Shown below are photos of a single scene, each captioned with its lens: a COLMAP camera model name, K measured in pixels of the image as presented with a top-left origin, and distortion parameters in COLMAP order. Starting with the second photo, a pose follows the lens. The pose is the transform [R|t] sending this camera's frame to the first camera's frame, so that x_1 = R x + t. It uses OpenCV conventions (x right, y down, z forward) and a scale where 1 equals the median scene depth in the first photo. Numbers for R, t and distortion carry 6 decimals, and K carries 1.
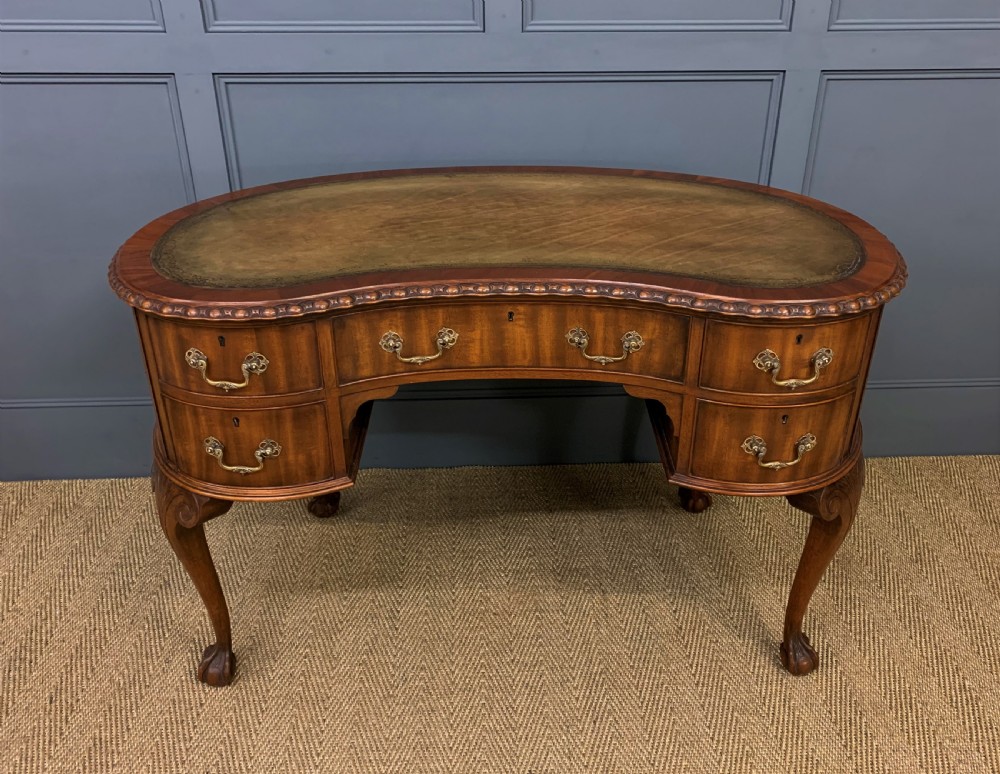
lens RADIAL K [[917.5, 0, 527.3], [0, 917.5, 385.2], [0, 0, 1]] dist [0.007337, 0.015508]
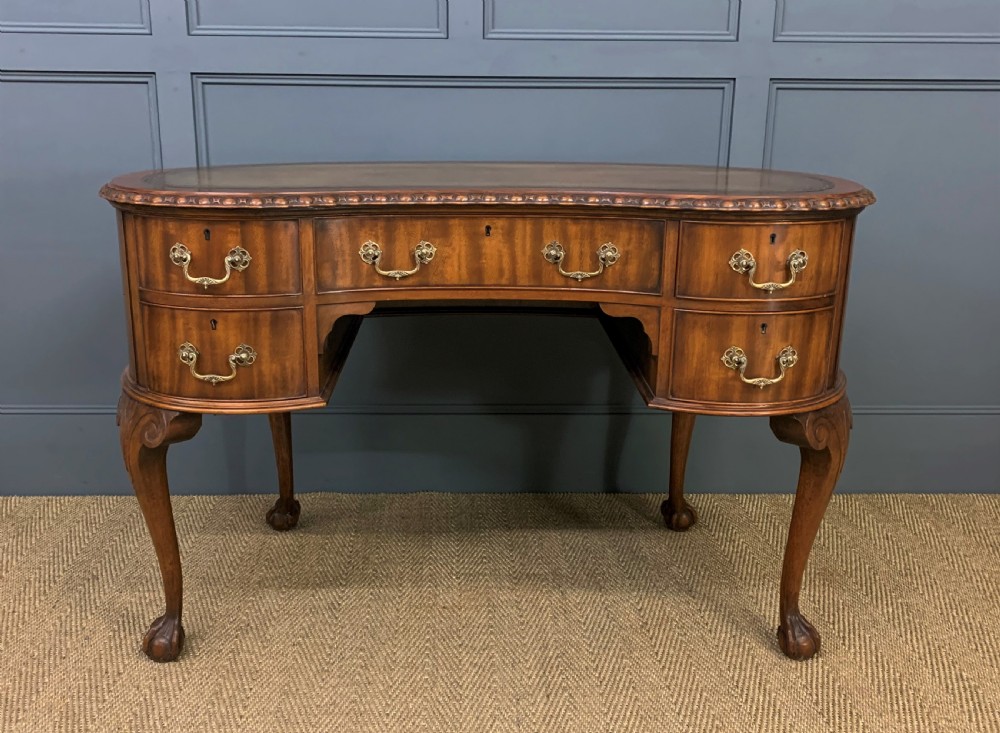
lens RADIAL K [[991.0, 0, 482.8], [0, 991.0, 350.4], [0, 0, 1]] dist [-0.004504, 0.036021]
pose [[0.999583, 0.010194, -0.027026, 0.031179], [-0.016377, 0.970746, -0.239551, 0.261820], [0.023793, 0.239893, 0.970508, -0.028169]]
